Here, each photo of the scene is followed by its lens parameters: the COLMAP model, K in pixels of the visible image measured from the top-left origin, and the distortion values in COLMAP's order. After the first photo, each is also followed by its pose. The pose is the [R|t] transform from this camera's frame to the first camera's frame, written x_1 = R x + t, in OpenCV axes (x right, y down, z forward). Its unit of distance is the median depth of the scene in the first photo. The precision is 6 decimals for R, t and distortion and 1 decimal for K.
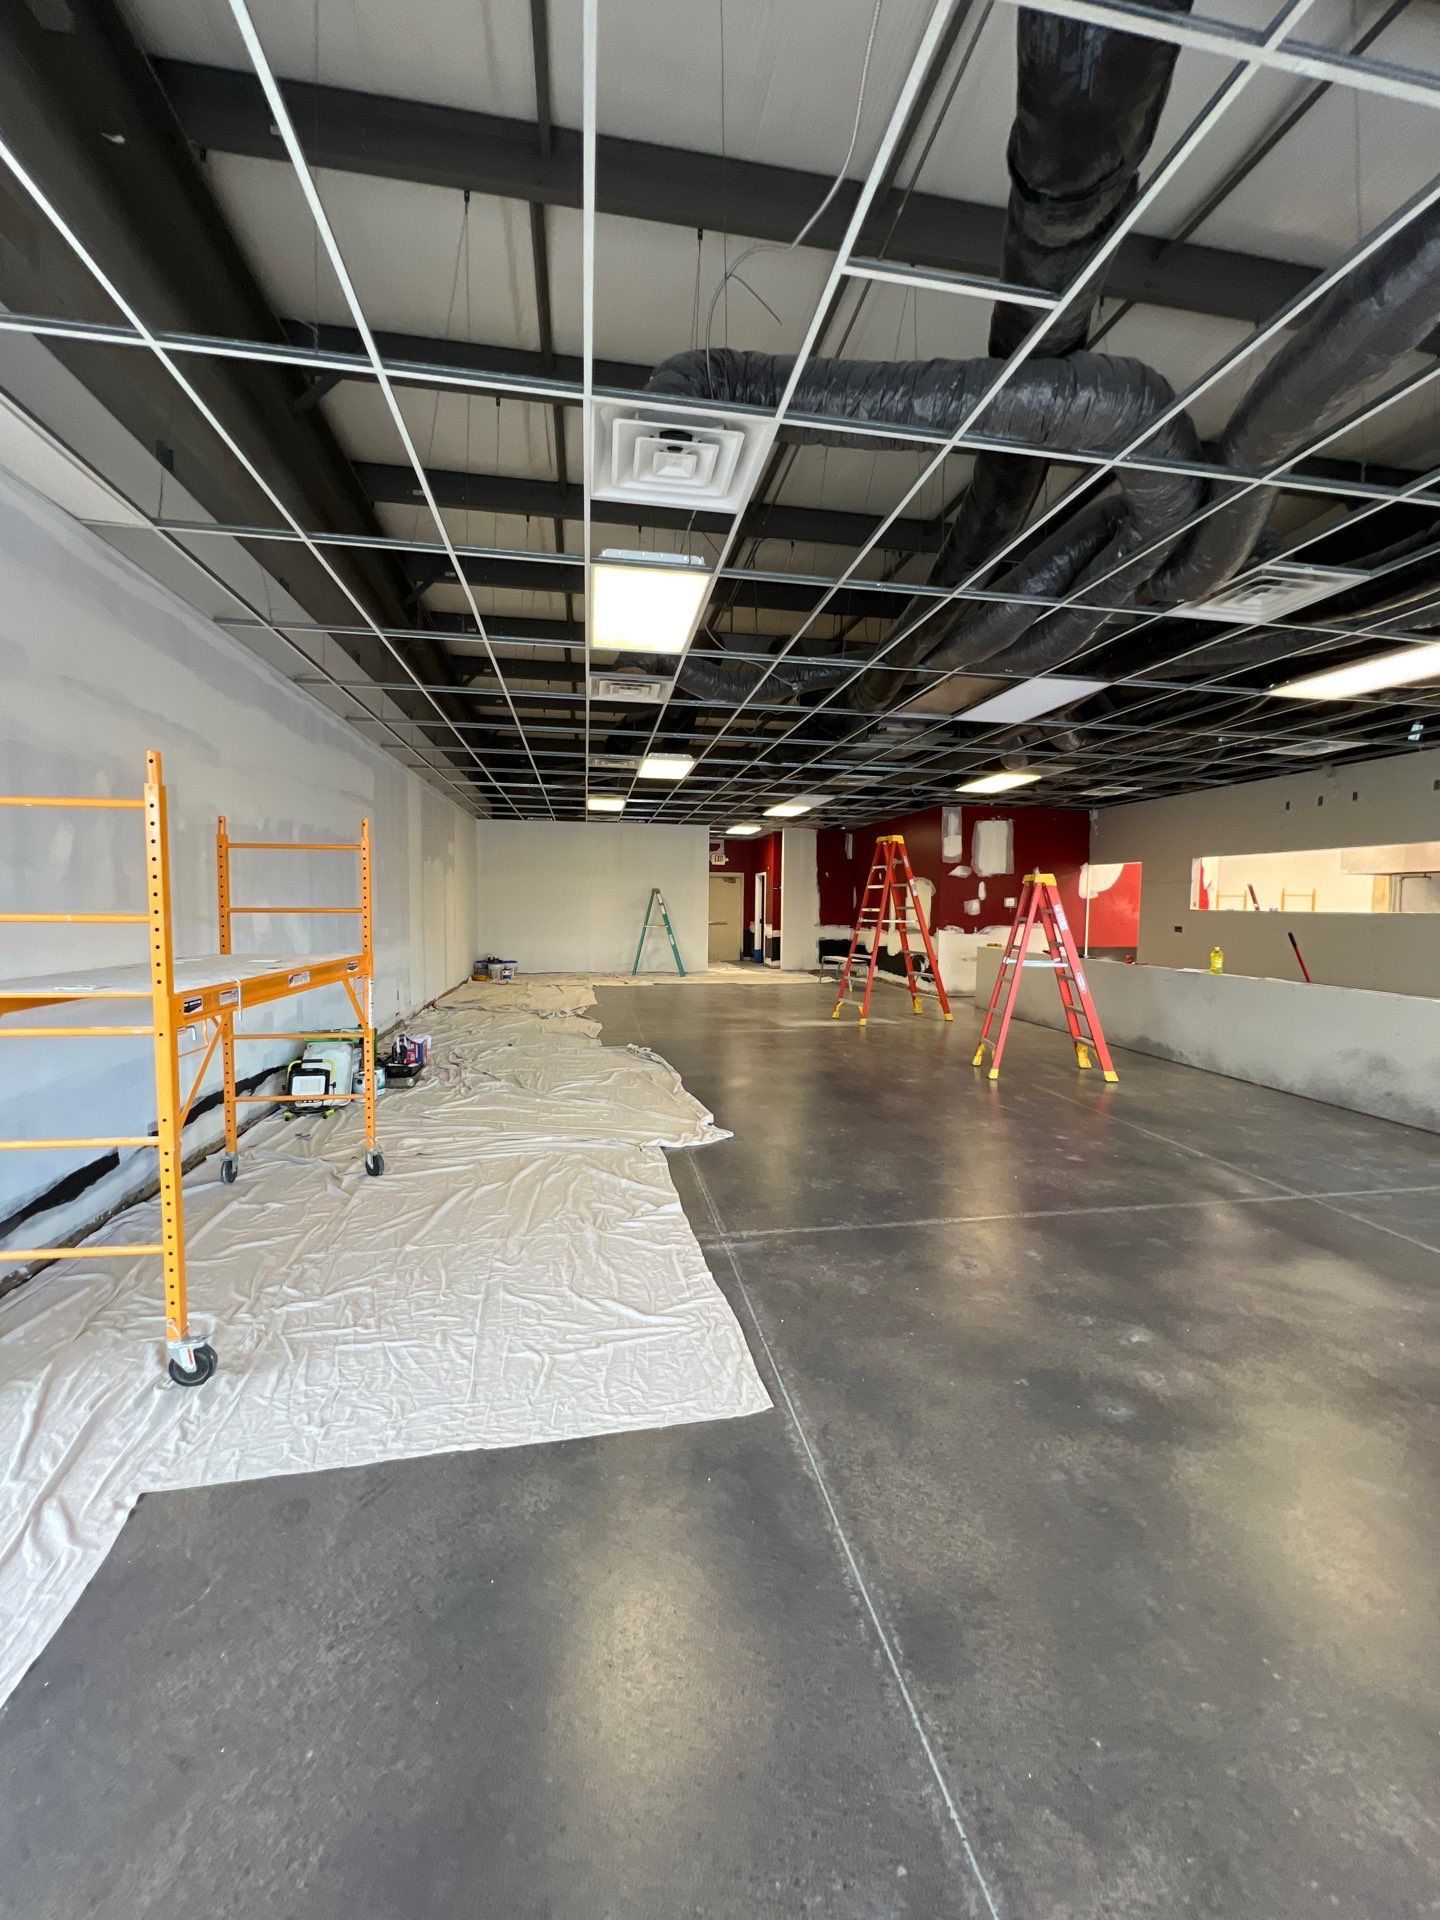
lens RADIAL K [[770.0, 0, 723.8], [0, 770.0, 954.6], [0, 0, 1]] dist [-0.001144, 0.000104]
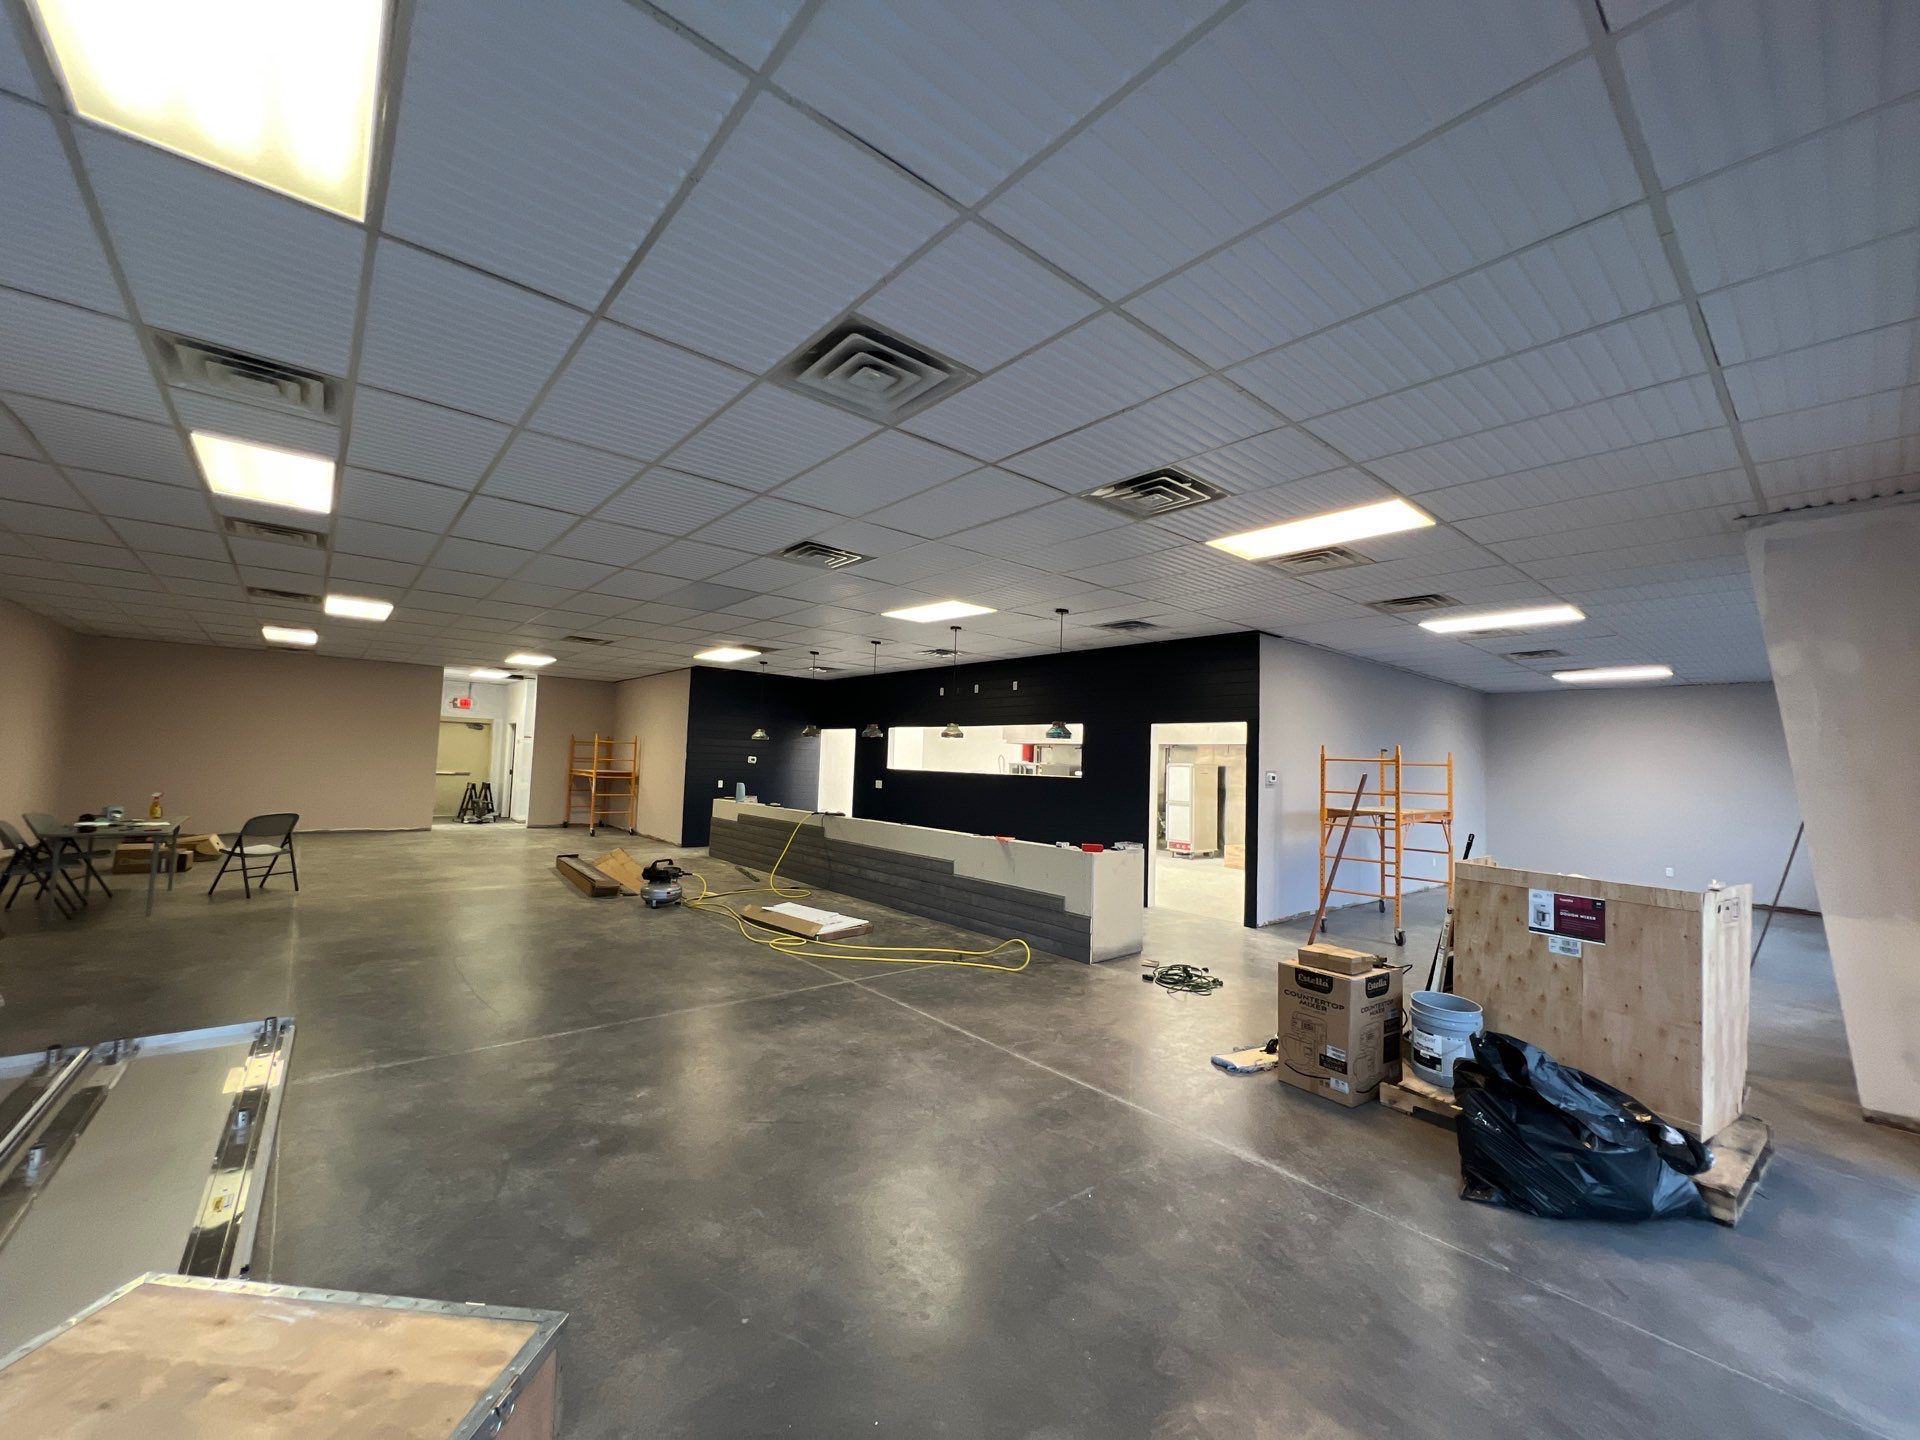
lens RADIAL K [[770.0, 0, 952.6], [0, 770.0, 720.1], [0, 0, 1]] dist [-0.001144, 0.000104]
pose [[0.867197, 0.046942, 0.495748, 0.213499], [0.008129, 0.994080, -0.108349, -0.001391], [-0.497899, 0.097990, 0.861681, -0.344053]]
